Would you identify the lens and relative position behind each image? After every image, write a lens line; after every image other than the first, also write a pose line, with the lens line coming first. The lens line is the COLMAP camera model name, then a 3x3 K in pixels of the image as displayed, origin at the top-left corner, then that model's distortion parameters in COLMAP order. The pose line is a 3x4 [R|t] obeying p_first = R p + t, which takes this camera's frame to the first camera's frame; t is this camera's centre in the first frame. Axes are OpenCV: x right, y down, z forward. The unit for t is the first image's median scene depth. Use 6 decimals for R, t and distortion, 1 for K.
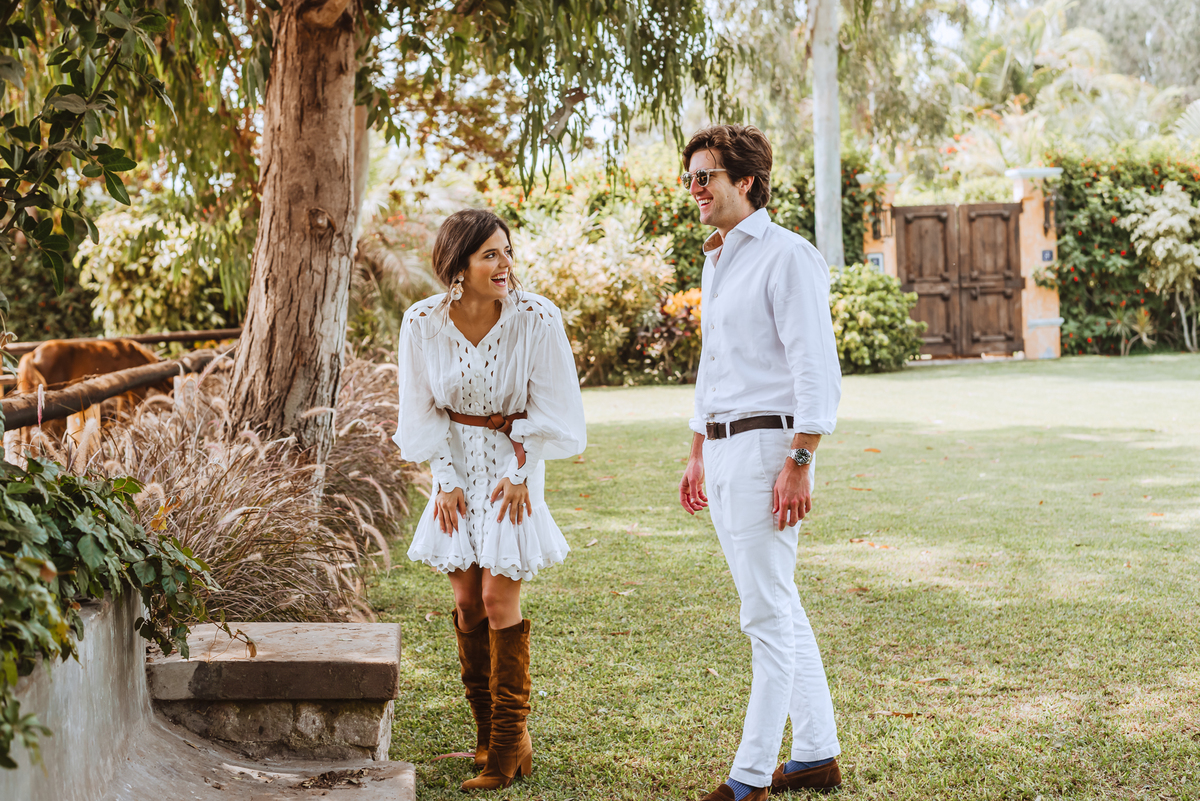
lens RADIAL K [[1715.9, 0, 600.0], [0, 1715.9, 400.5], [0, 0, 1]] dist [0.025020, 0.027241]
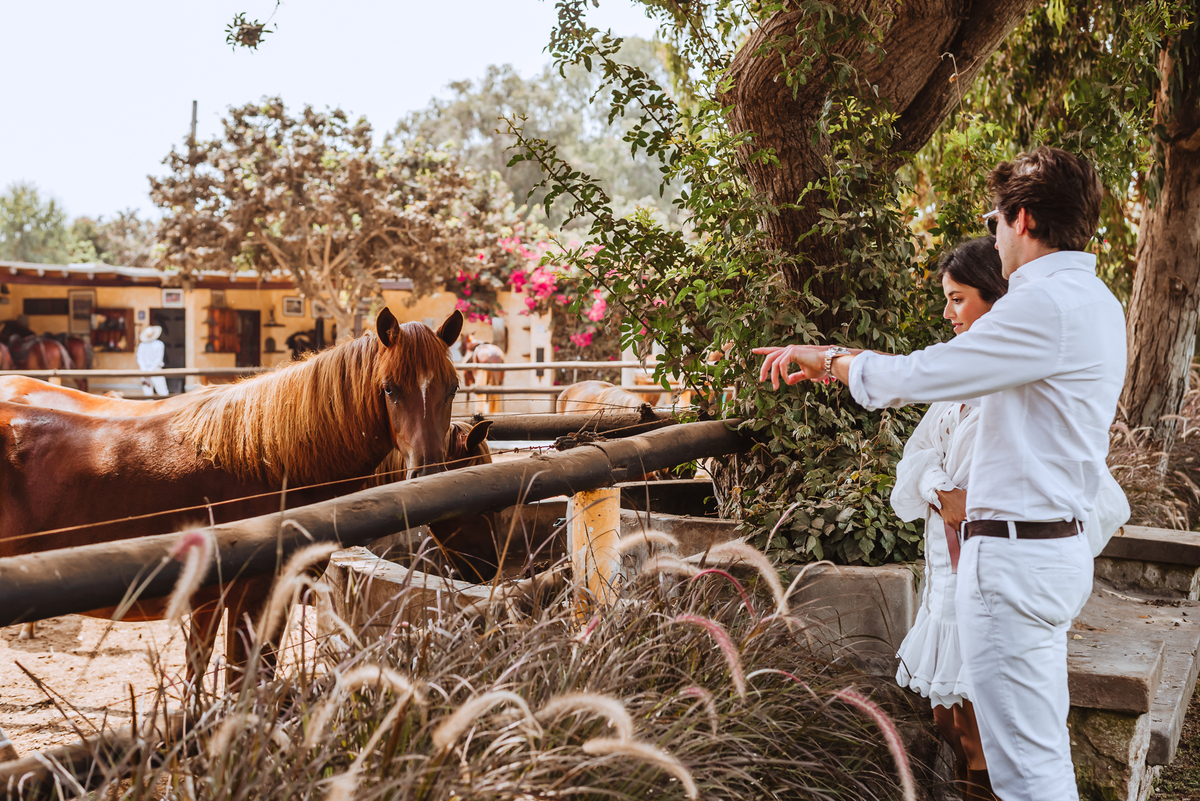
lens RADIAL K [[1715.9, 0, 600.0], [0, 1715.9, 400.5], [0, 0, 1]] dist [0.025020, 0.027241]
pose [[0.885188, 0.062762, -0.460980, 0.081637], [-0.069294, 0.997592, 0.002761, 0.021583], [0.460044, 0.029499, 0.887406, -0.510542]]
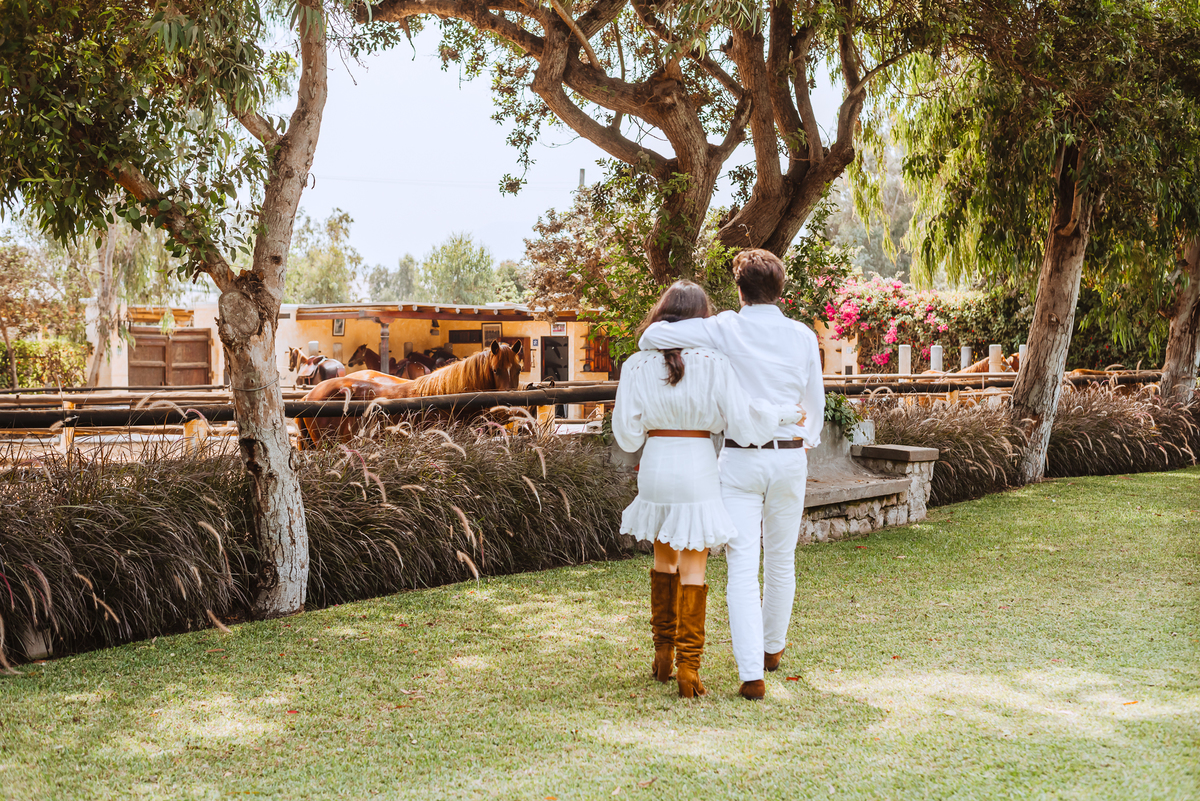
lens RADIAL K [[1715.9, 0, 600.0], [0, 1715.9, 400.5], [0, 0, 1]] dist [0.025020, 0.027241]
pose [[0.737950, 0.055270, -0.672589, 0.979630], [-0.068885, 0.997604, 0.006400, 0.035900], [0.671331, 0.041608, 0.739989, -1.176328]]
